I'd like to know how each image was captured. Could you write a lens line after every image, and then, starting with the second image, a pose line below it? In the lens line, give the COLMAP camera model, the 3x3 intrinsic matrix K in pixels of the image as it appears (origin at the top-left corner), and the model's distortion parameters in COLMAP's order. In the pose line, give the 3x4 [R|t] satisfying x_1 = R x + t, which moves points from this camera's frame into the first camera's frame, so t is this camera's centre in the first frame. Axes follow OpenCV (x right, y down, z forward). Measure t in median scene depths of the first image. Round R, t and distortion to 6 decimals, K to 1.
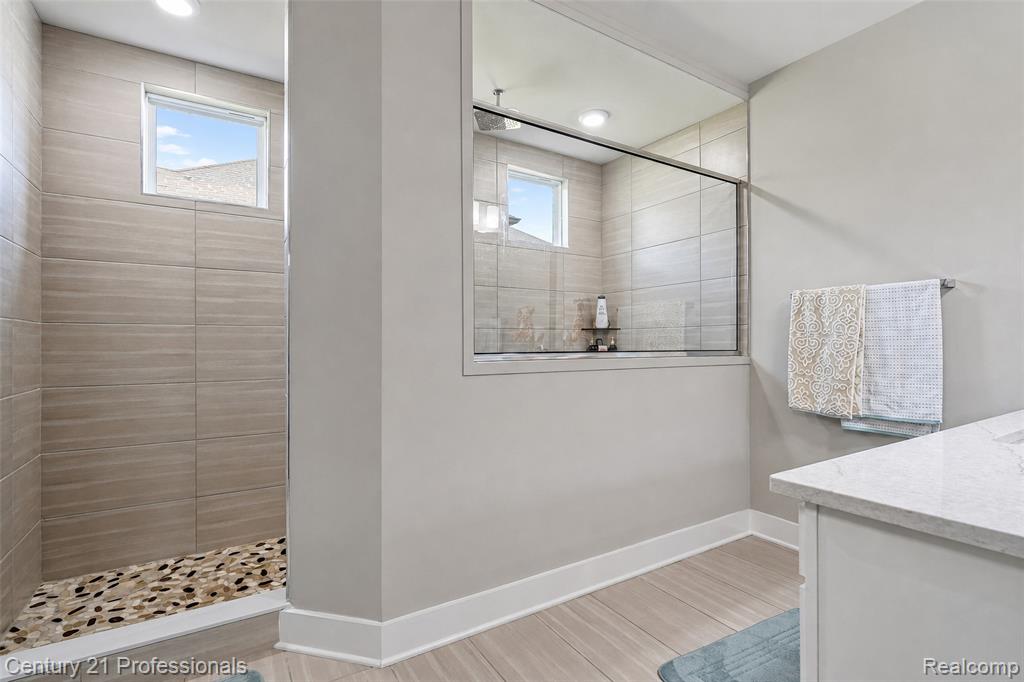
lens RADIAL K [[472.1, 0, 502.2], [0, 472.1, 336.4], [0, 0, 1]] dist [-0.003255, 0.000047]
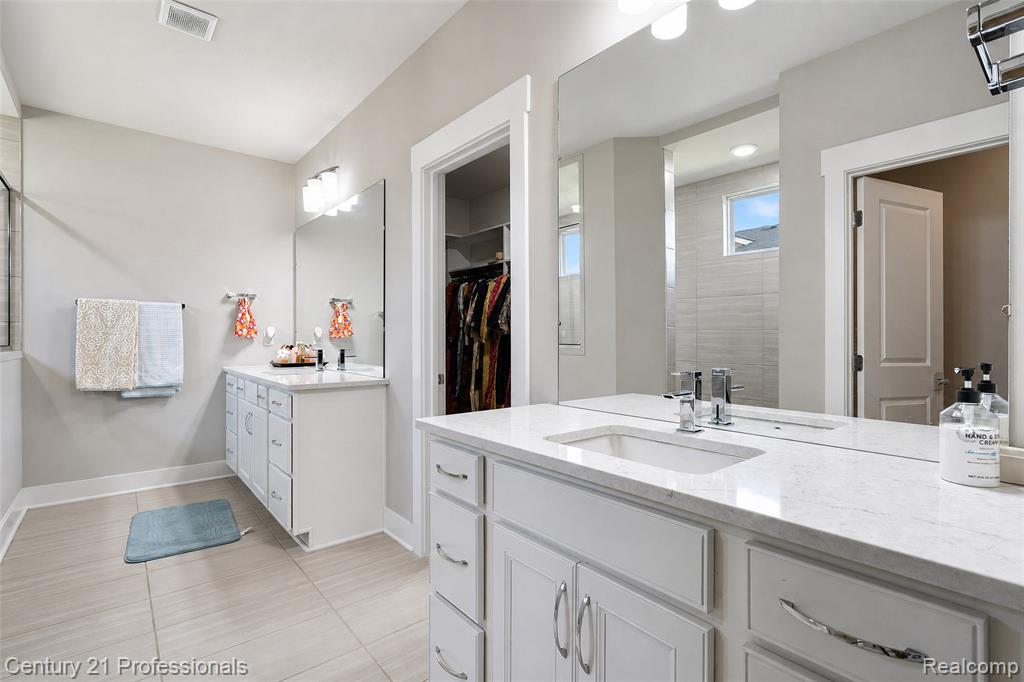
lens RADIAL K [[472.1, 0, 502.2], [0, 472.1, 336.4], [0, 0, 1]] dist [-0.003255, 0.000047]
pose [[-0.139965, 0.005985, 0.990138, -0.813810], [-0.015347, 0.999848, -0.008214, -0.000567], [-0.990038, -0.016346, -0.139852, 0.041811]]
